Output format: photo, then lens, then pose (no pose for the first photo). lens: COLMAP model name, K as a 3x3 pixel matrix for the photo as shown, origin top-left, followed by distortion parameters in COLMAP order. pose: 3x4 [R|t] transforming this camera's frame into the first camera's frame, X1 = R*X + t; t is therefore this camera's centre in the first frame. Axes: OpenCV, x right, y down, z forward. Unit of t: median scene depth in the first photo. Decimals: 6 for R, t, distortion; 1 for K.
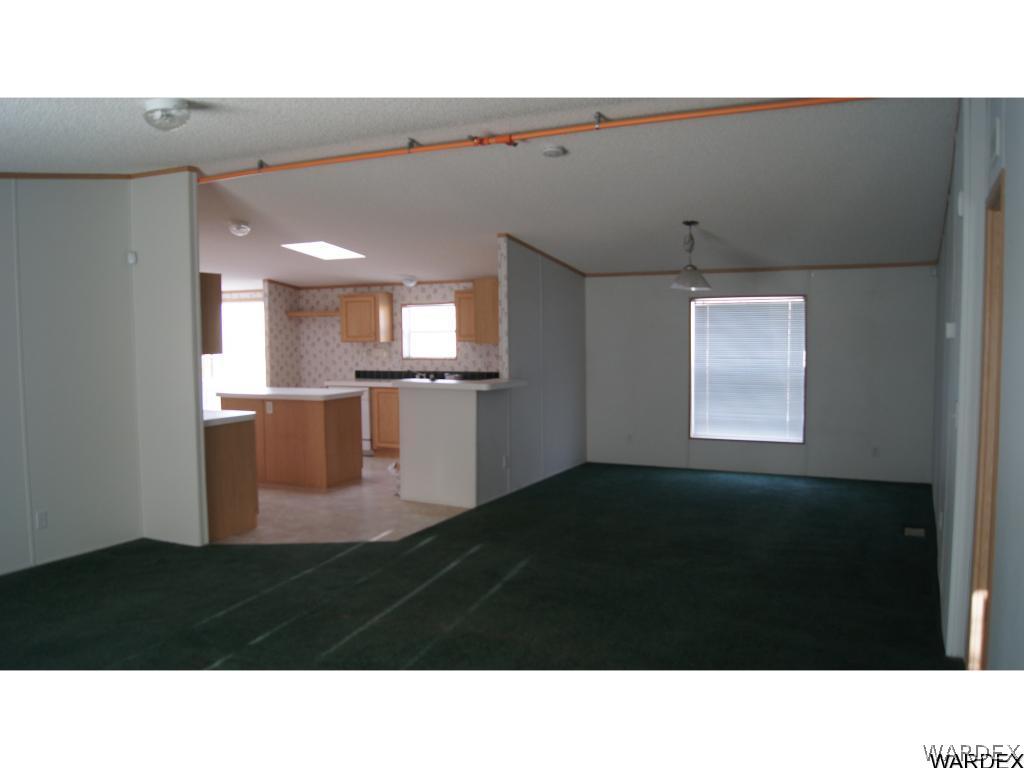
lens RADIAL K [[784.6, 0, 512.0], [0, 784.6, 384.0], [0, 0, 1]] dist [-0.073661, 0.002396]
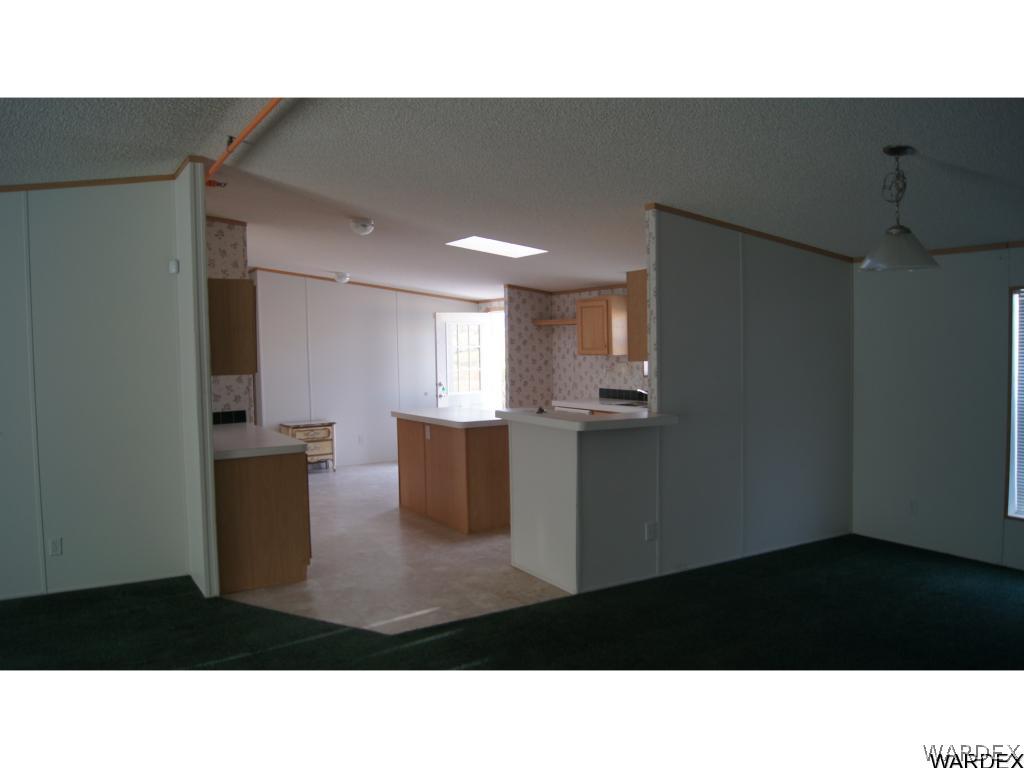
lens RADIAL K [[784.6, 0, 512.0], [0, 784.6, 384.0], [0, 0, 1]] dist [-0.073661, 0.002396]
pose [[0.842941, 0.023138, -0.537508, 0.178434], [-0.027759, 0.999615, -0.000503, -0.019253], [0.537290, 0.015345, 0.843258, 0.239021]]
